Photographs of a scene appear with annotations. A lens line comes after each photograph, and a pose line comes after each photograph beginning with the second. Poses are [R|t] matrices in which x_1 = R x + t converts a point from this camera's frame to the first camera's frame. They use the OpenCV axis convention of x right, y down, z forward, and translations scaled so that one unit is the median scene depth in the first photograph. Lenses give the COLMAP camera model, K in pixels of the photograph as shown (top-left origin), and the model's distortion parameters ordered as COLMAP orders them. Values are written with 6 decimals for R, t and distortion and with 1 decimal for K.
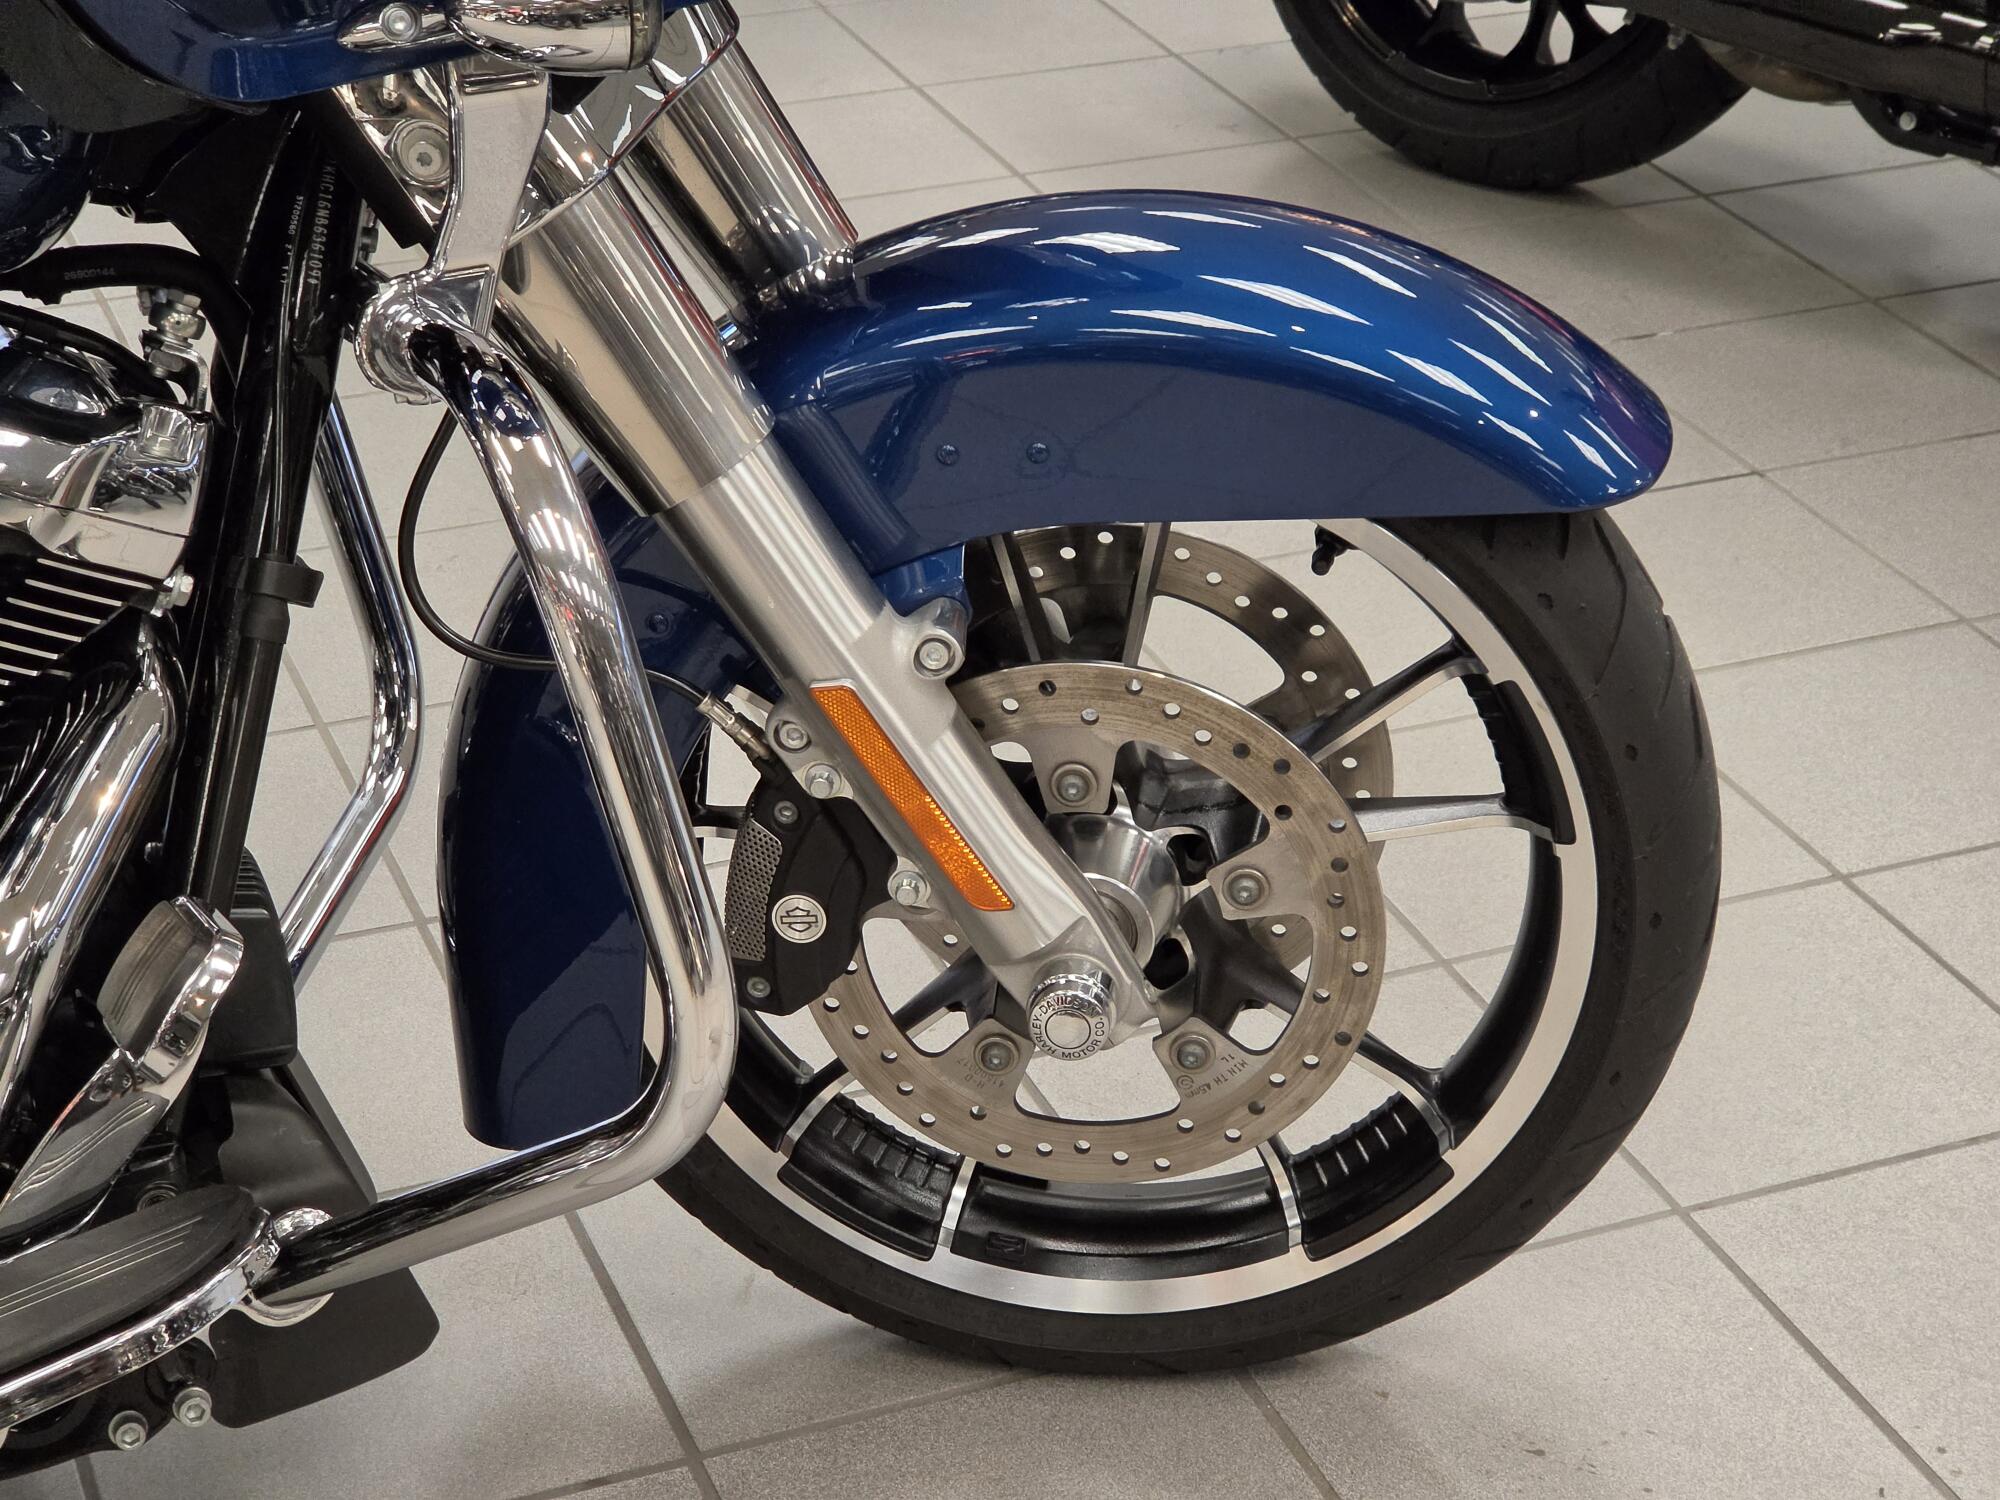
lens RADIAL K [[3841.3, 0, 1009.4], [0, 3841.3, 785.8], [0, 0, 1]] dist [-0.114822, 1.512692]
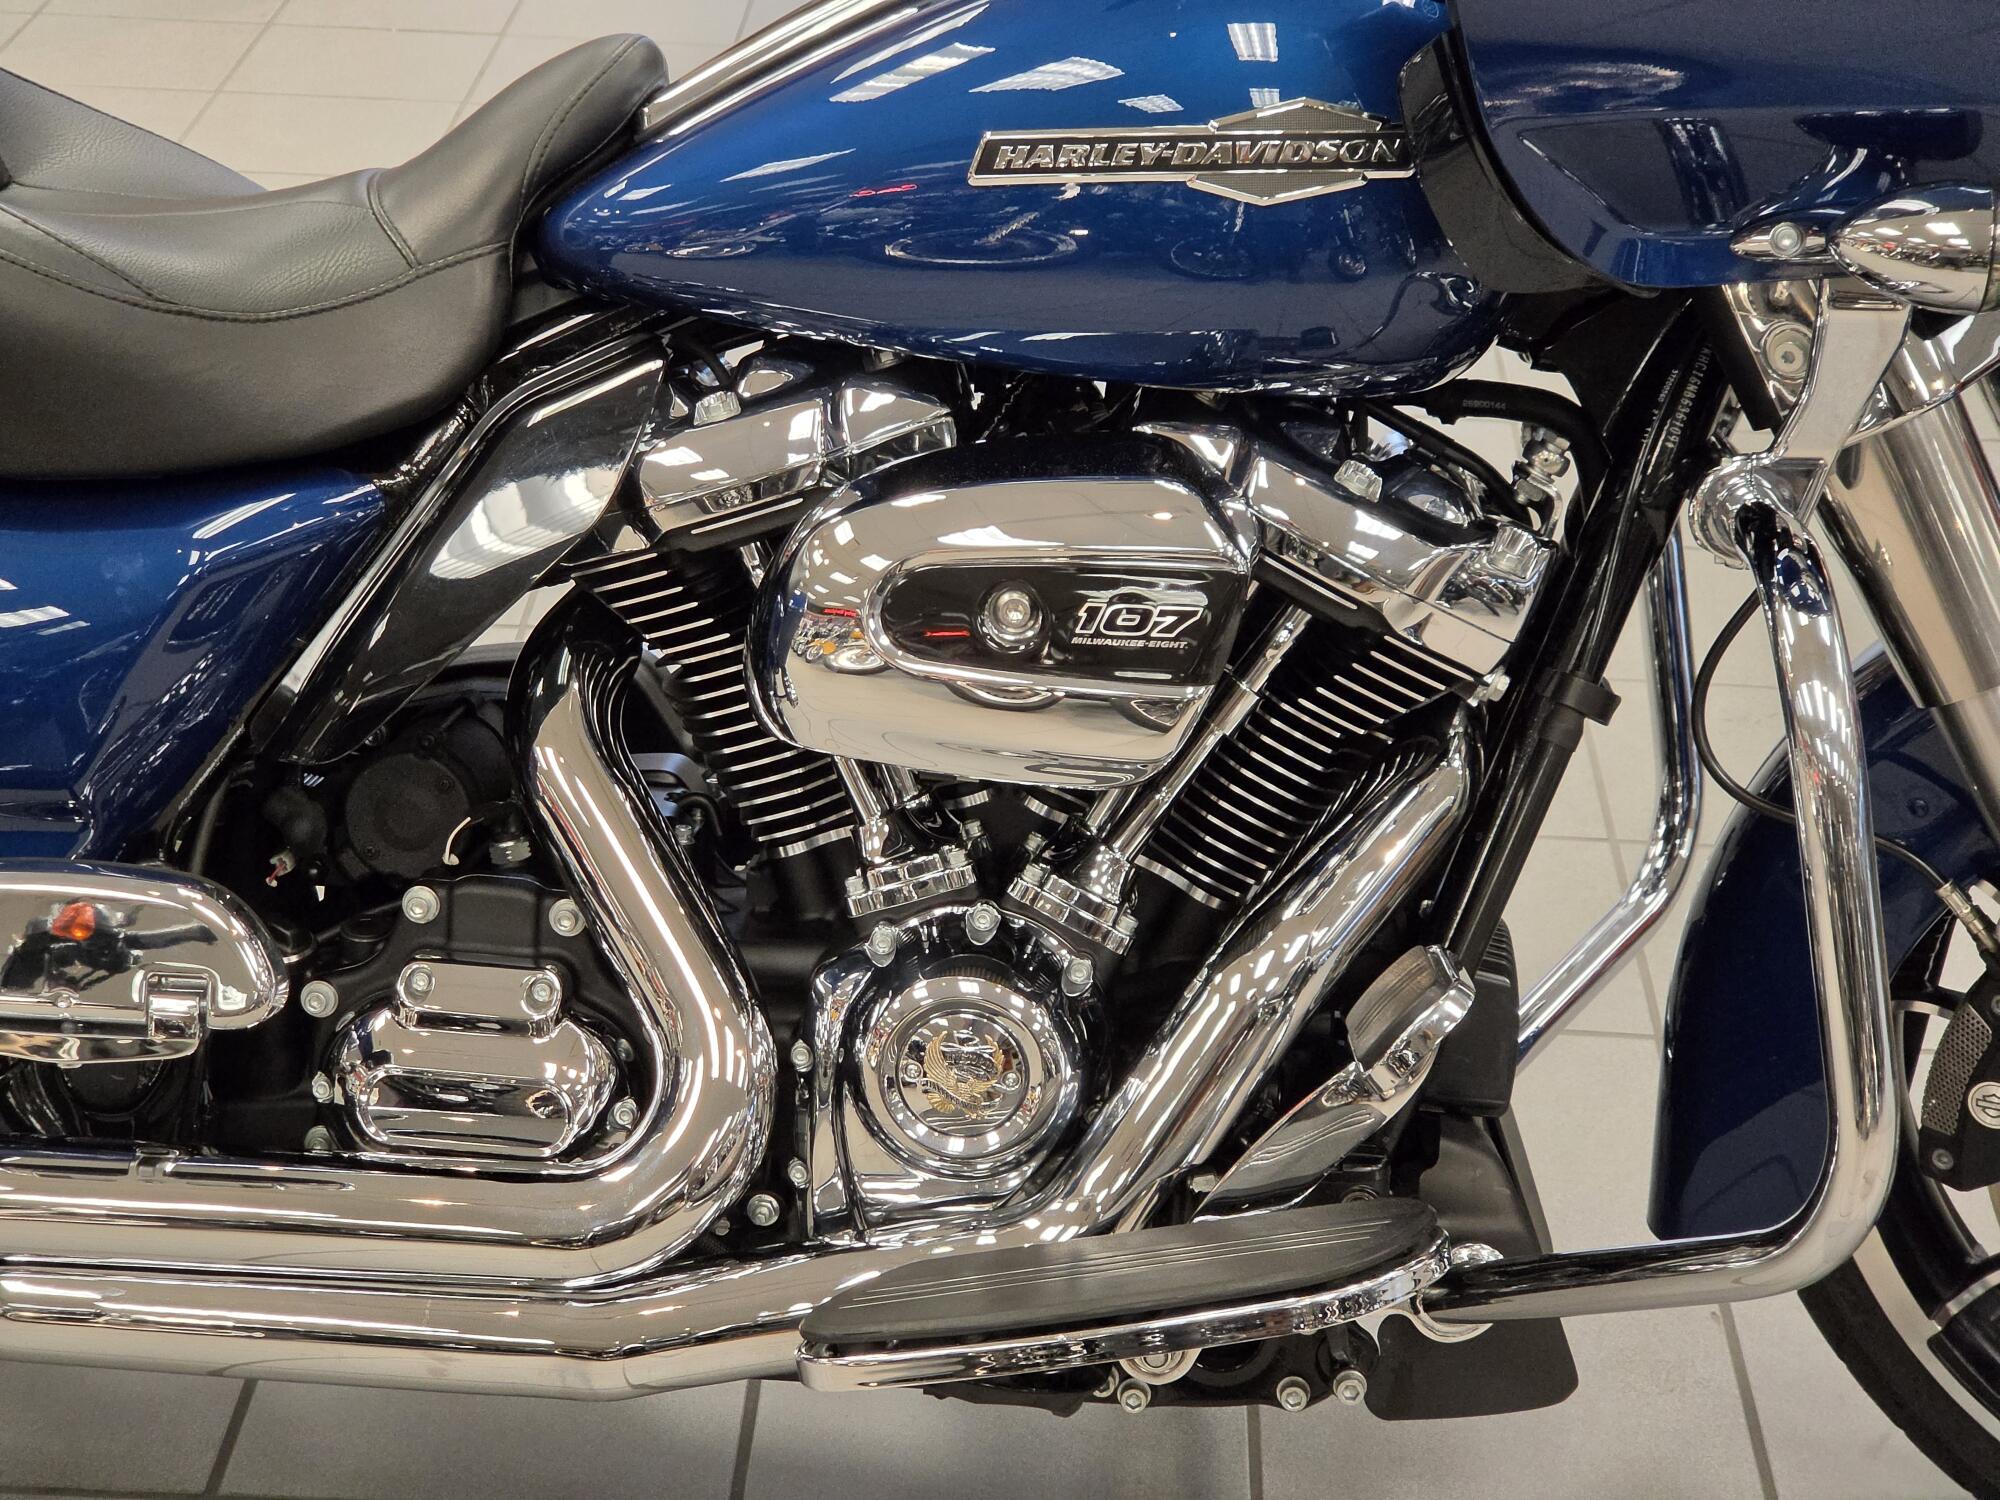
lens RADIAL K [[3841.3, 0, 1009.4], [0, 3841.3, 785.8], [0, 0, 1]] dist [-0.114822, 1.512692]
pose [[0.917132, 0.210139, -0.338689, 0.044249], [-0.222586, 0.974911, 0.002144, 0.007596], [0.330642, 0.073422, 0.940896, -0.123199]]
